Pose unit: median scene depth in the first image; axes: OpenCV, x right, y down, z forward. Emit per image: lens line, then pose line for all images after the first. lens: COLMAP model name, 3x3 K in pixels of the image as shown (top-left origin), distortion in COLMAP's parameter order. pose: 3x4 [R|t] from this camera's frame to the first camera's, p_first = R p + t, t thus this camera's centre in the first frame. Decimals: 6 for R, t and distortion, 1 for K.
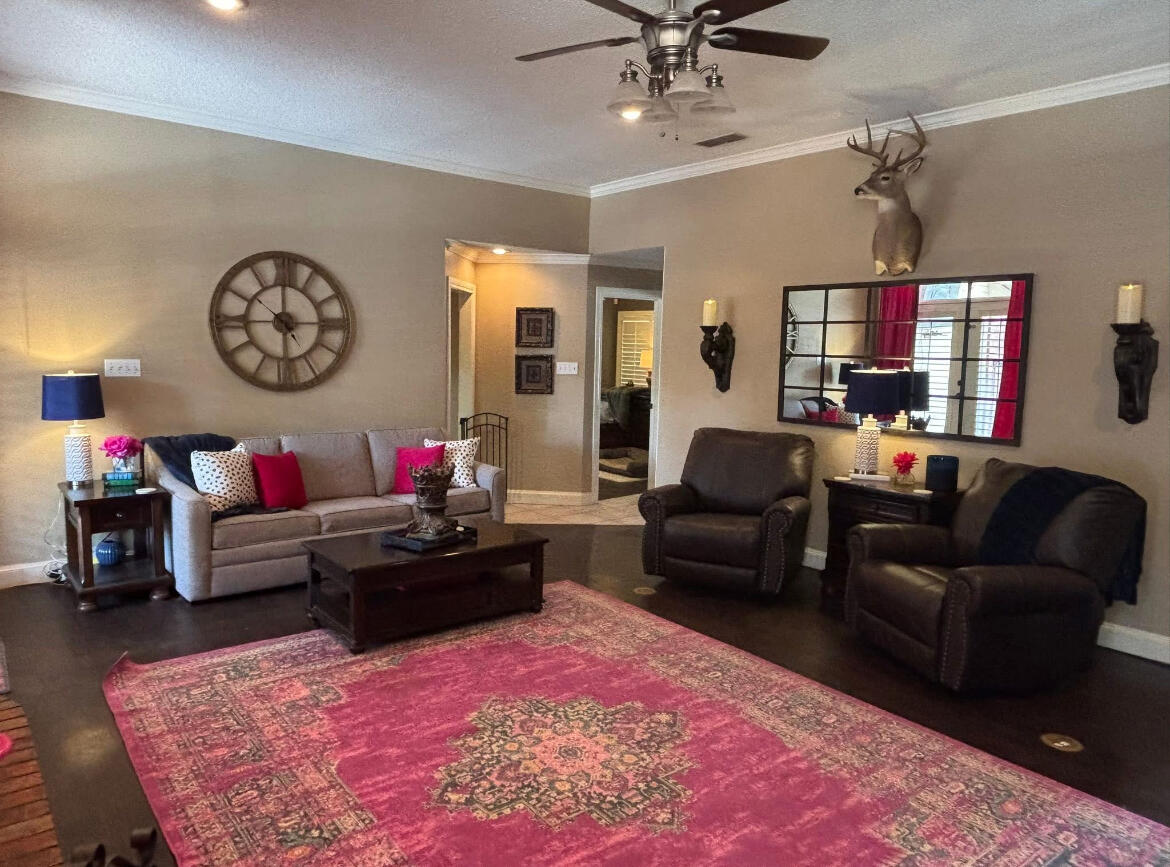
lens RADIAL K [[777.0, 0, 577.8], [0, 777.0, 438.6], [0, 0, 1]] dist [0.011117, -0.014293]
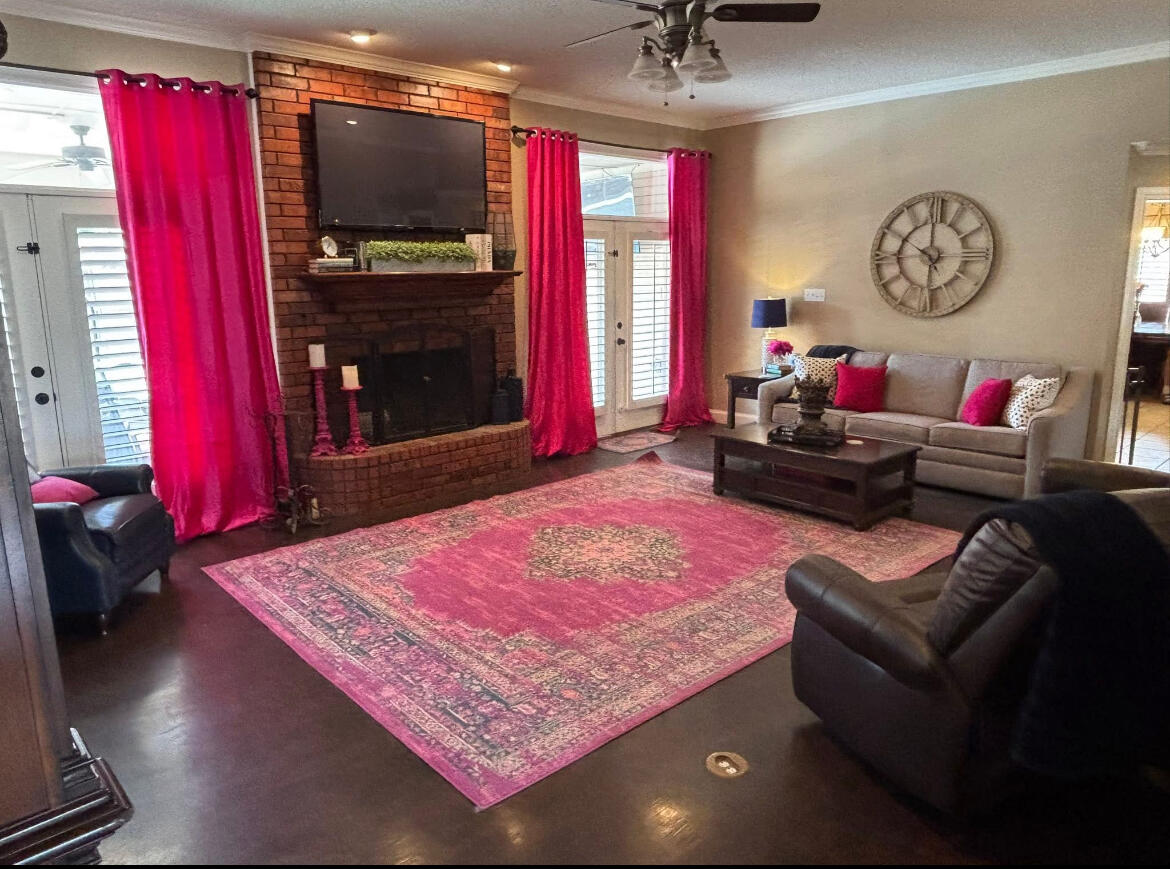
lens RADIAL K [[777.0, 0, 581.1], [0, 777.0, 428.8], [0, 0, 1]] dist [0.011117, -0.014293]
pose [[0.082079, 0.172122, -0.981650, 1.127603], [-0.108506, 0.980662, 0.162877, -0.049582], [0.990702, 0.093146, 0.099168, 0.628949]]
